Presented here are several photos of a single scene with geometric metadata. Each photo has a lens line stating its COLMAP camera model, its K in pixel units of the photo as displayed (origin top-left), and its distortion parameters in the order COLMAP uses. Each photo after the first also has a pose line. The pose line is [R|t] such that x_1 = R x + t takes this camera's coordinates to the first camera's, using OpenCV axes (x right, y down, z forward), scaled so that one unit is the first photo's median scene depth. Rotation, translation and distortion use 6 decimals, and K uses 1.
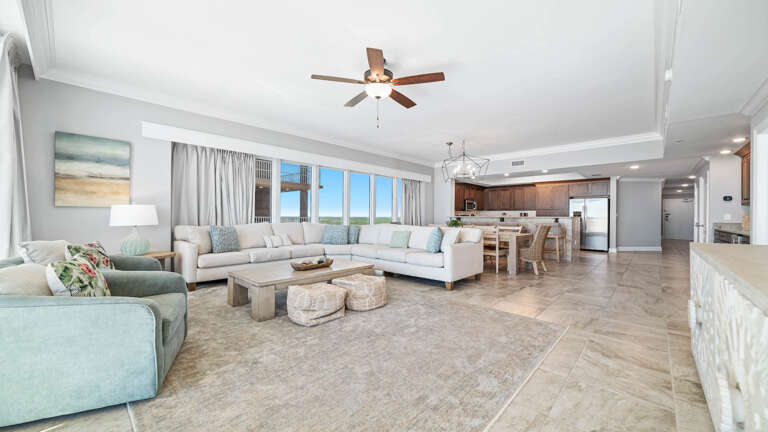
lens RADIAL K [[295.6, 0, 384.9], [0, 295.6, 216.4], [0, 0, 1]] dist [-0.000171, -0.000210]
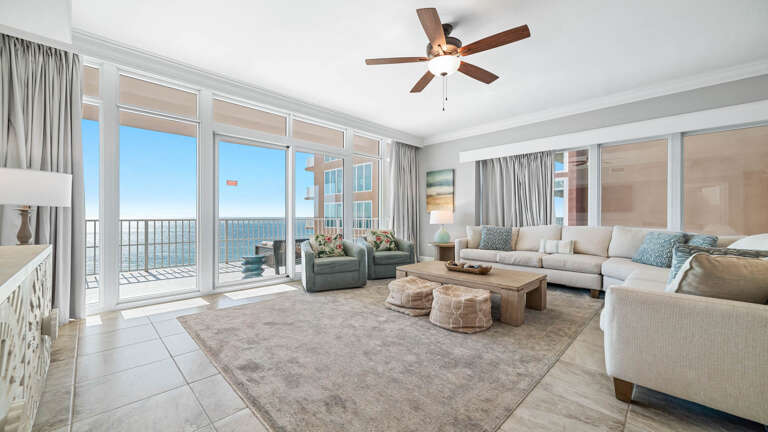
lens RADIAL K [[295.6, 0, 386.3], [0, 295.6, 216.5], [0, 0, 1]] dist [-0.000171, -0.000210]
pose [[-0.043591, -0.007660, -0.999020, 0.694438], [-0.002863, 0.999967, -0.007542, 0.005276], [0.999045, 0.002531, -0.043612, 0.754825]]
